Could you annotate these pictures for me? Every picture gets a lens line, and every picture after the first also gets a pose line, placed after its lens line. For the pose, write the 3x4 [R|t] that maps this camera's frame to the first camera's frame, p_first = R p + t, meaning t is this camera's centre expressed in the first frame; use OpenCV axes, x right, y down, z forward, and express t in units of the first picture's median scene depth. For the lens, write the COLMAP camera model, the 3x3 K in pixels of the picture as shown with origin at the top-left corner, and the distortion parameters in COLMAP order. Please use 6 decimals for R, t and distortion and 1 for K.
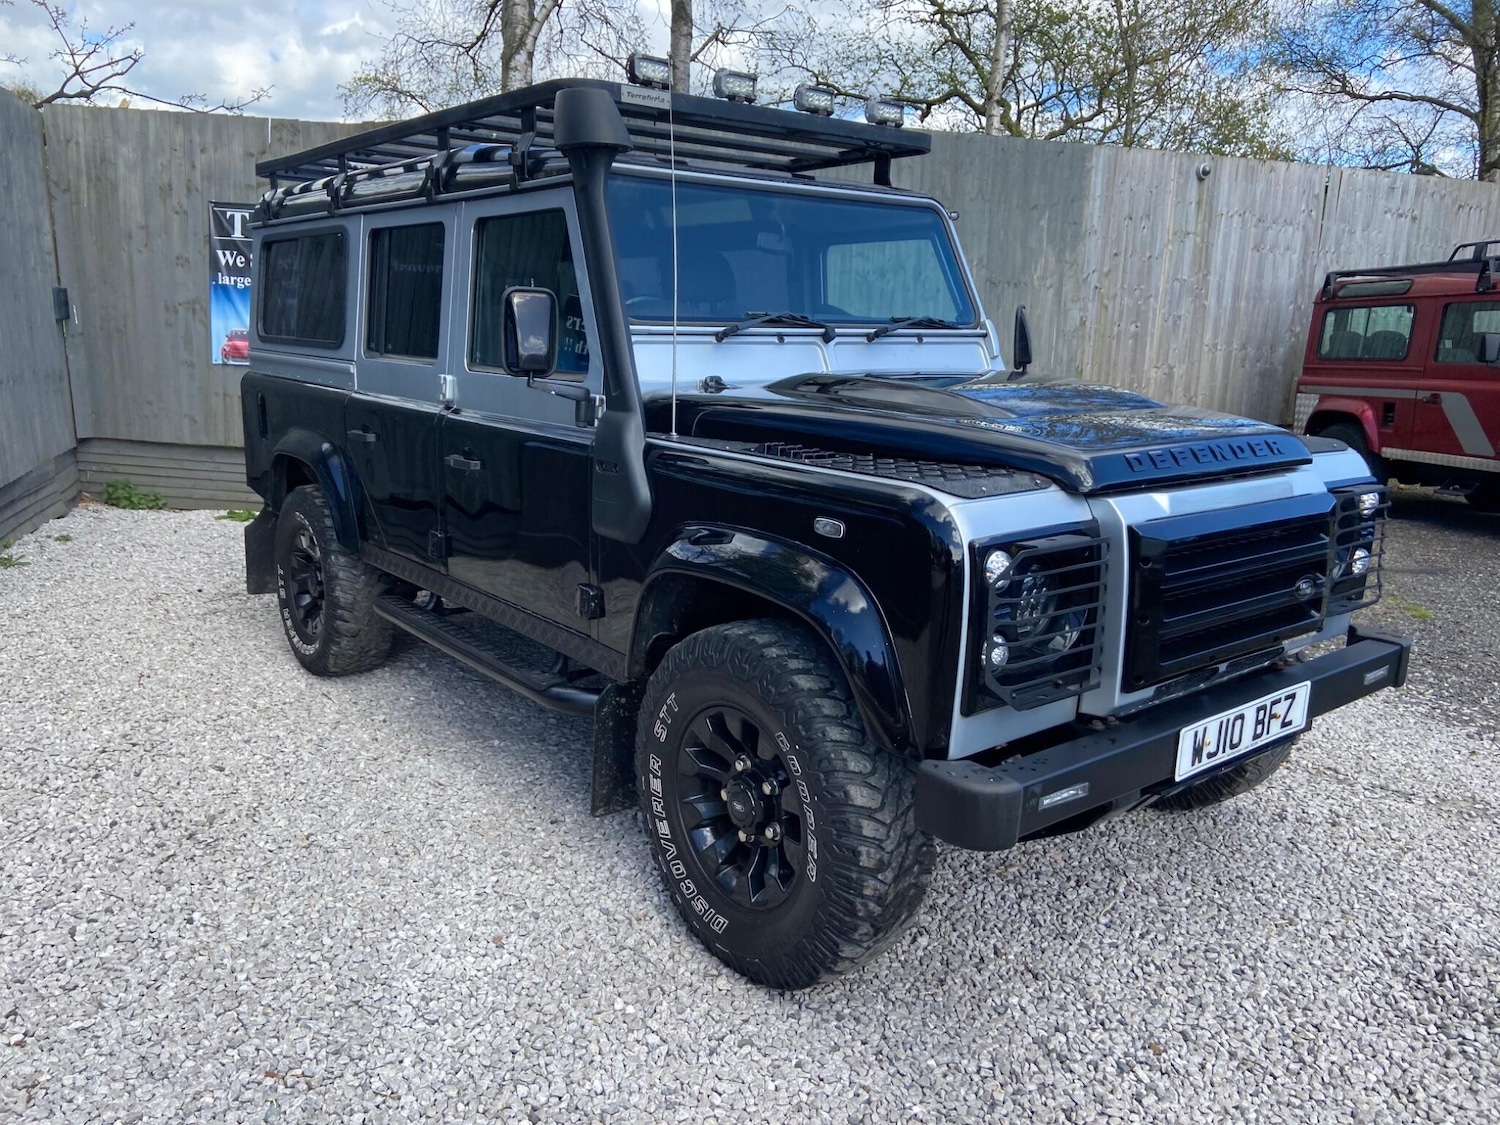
lens RADIAL K [[1125.3, 0, 719.3], [0, 1125.3, 557.8], [0, 0, 1]] dist [0.126503, -0.161678]
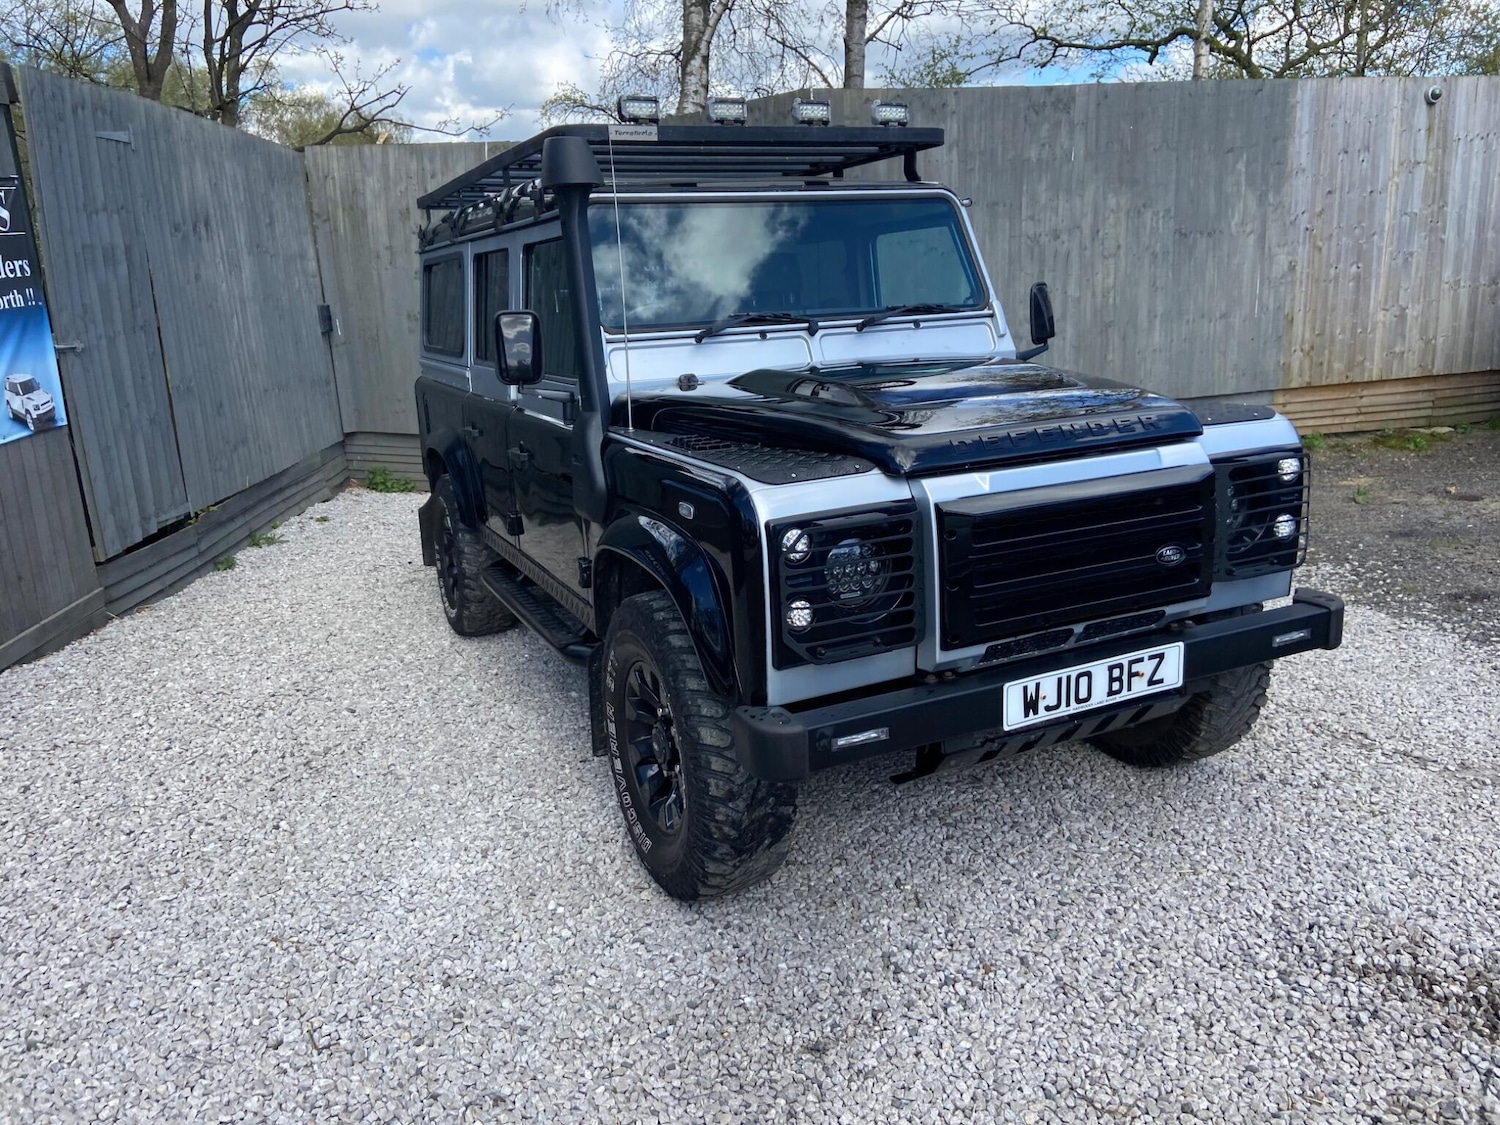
lens RADIAL K [[1126.9, 0, 748.5], [0, 1126.9, 536.2], [0, 0, 1]] dist [0.124447, -0.151370]
pose [[0.973033, -0.015910, -0.230117, 0.327220], [0.018624, 0.999780, 0.009625, -0.007053], [0.229913, -0.013651, 0.973115, -0.103029]]
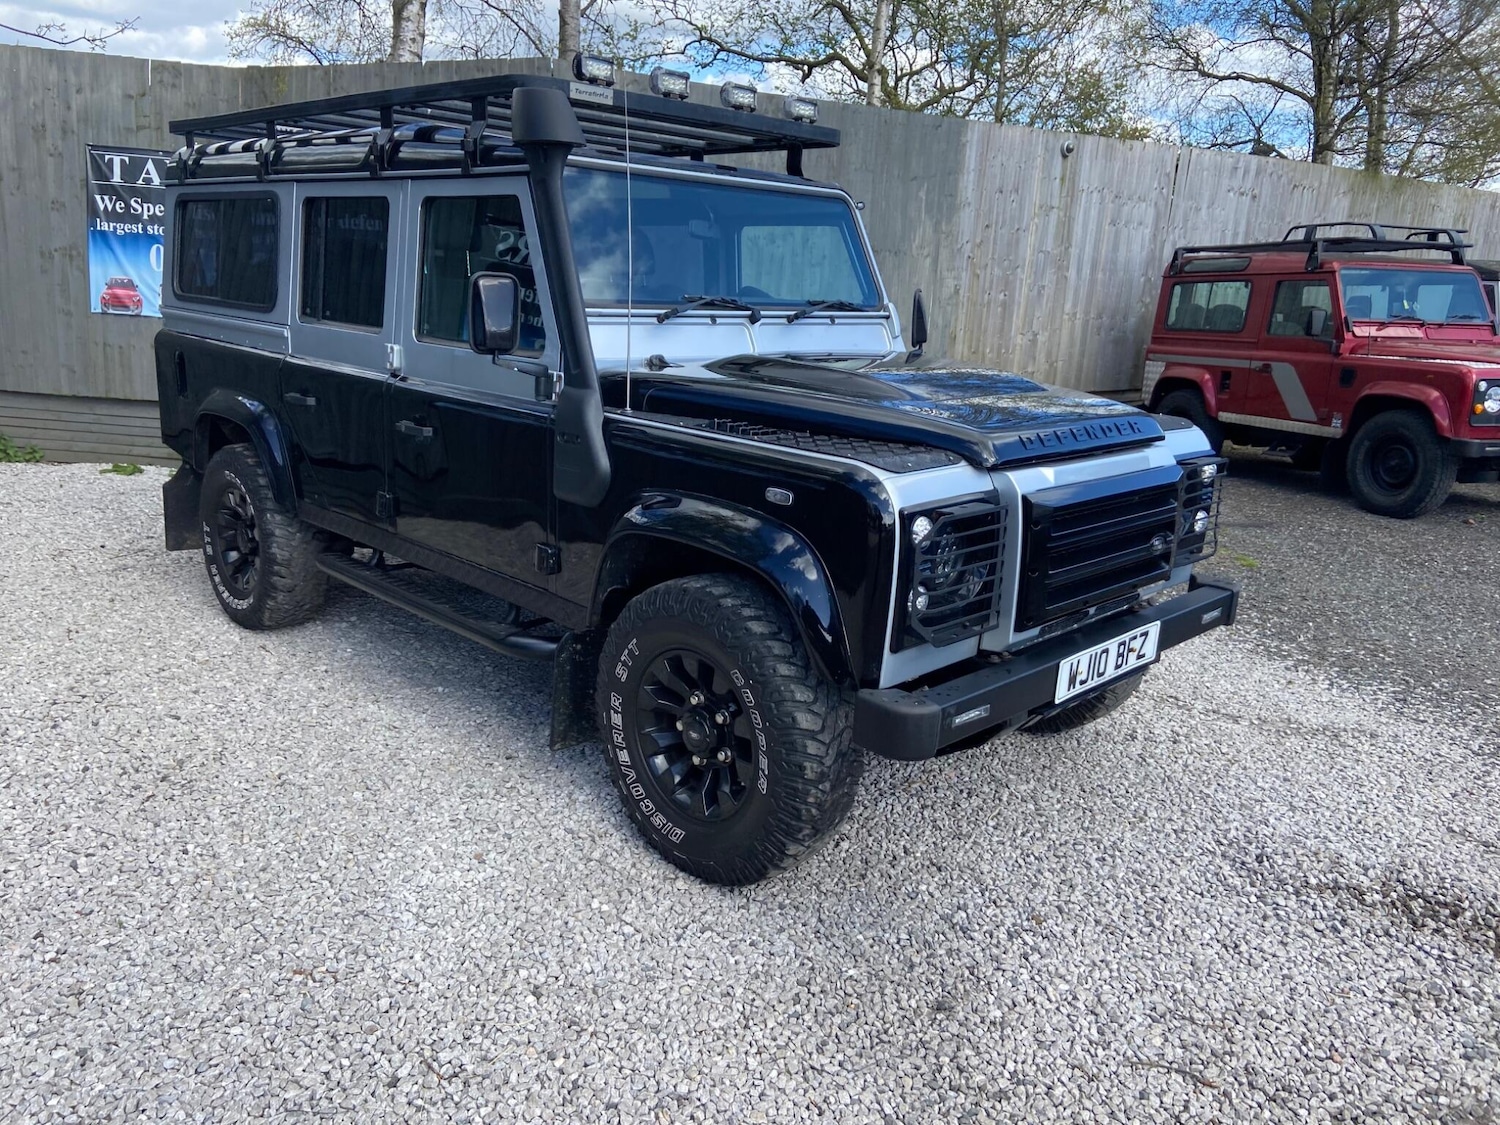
lens RADIAL K [[1127.6, 0, 721.1], [0, 1127.6, 561.5], [0, 0, 1]] dist [0.127253, -0.162668]
pose [[0.993336, -0.005139, 0.115142, -0.075586], [-0.000152, 0.998946, 0.045897, -0.009743], [-0.115256, -0.045609, 0.992288, -0.125849]]
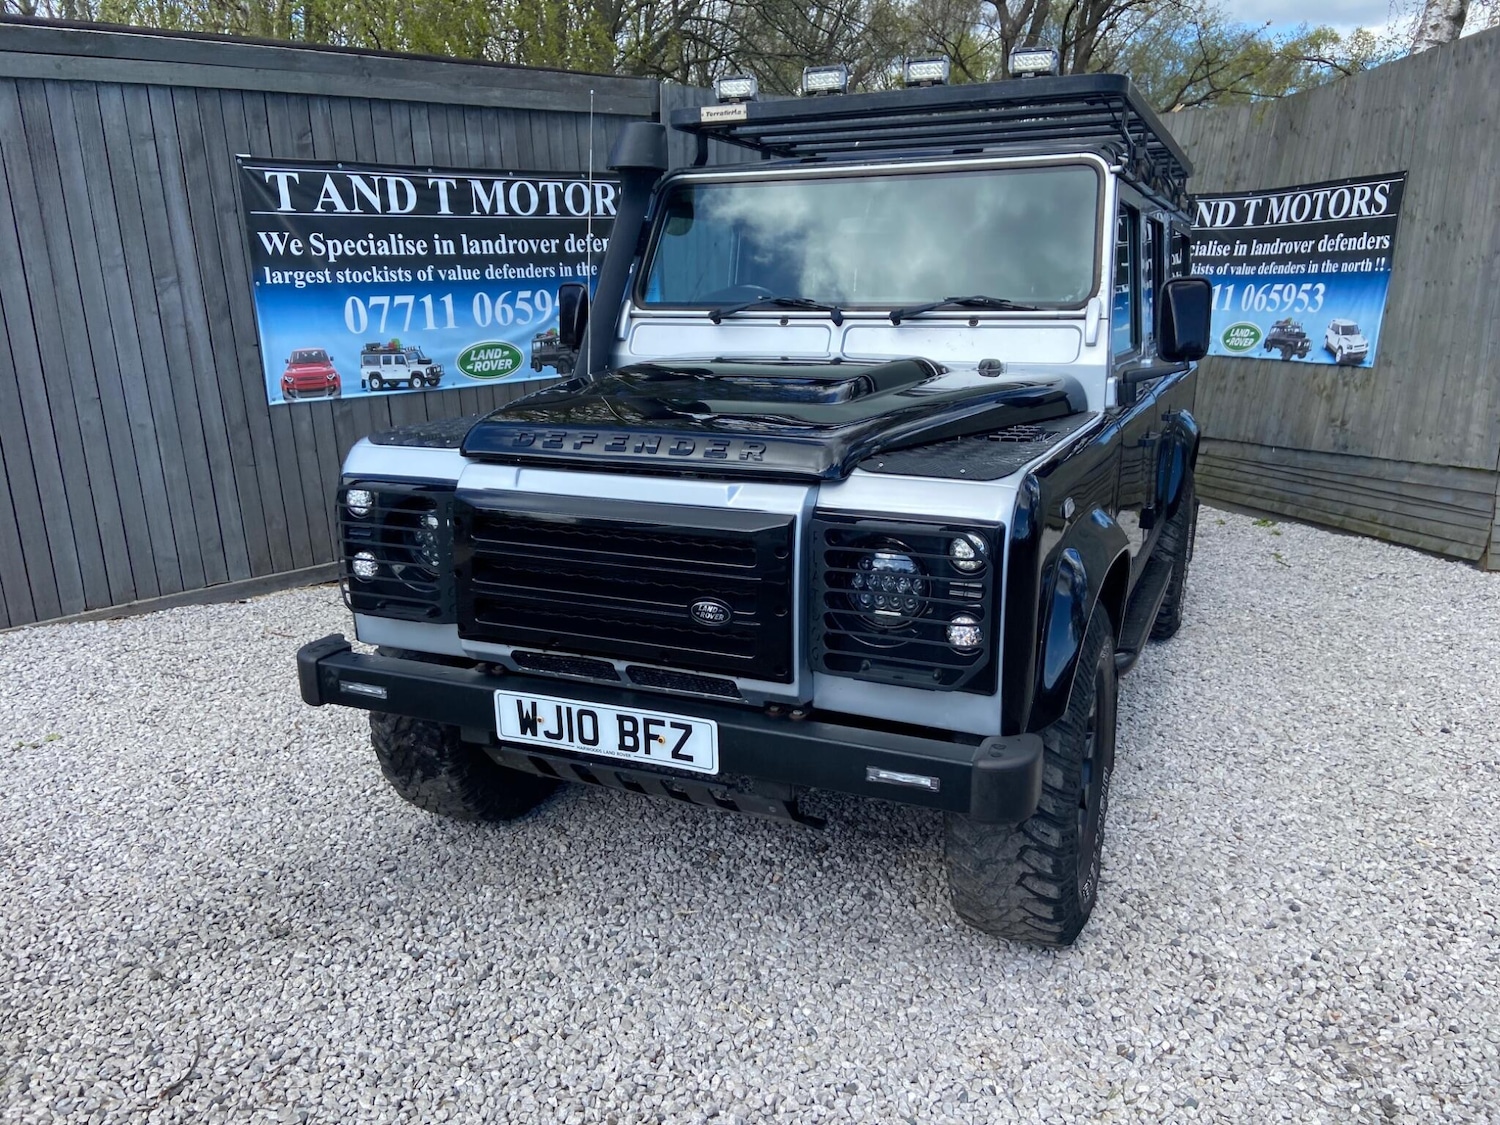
lens RADIAL K [[1118.7, 0, 762.0], [0, 1118.7, 552.7], [0, 0, 1]] dist [0.131880, -0.165555]
pose [[0.475077, 0.177771, -0.861800, 1.098775], [-0.170003, 0.979471, 0.108328, -0.102356], [0.863366, 0.095044, 0.495546, 0.533188]]
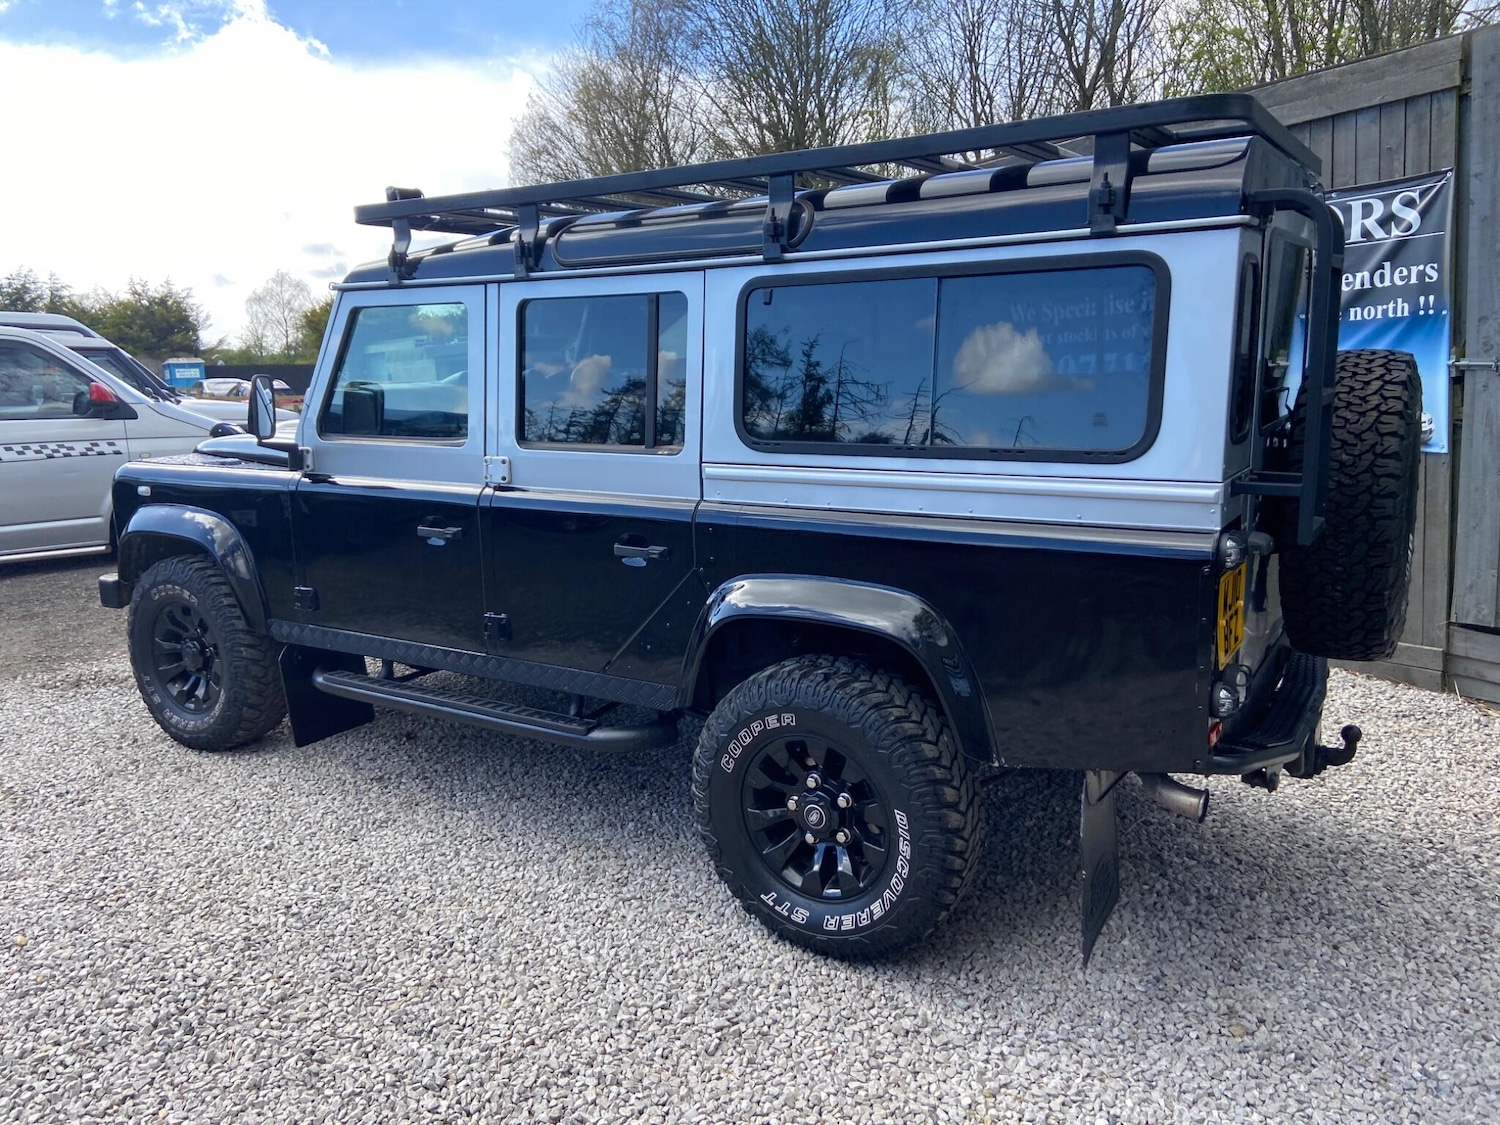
lens RADIAL K [[1126.9, 0, 748.5], [0, 1126.9, 536.2], [0, 0, 1]] dist [0.124447, -0.151370]
pose [[-0.941719, 0.063952, -0.330266, 0.270812], [-0.059687, 0.934422, 0.351130, -0.626142], [0.331063, 0.350379, -0.876146, 2.762740]]
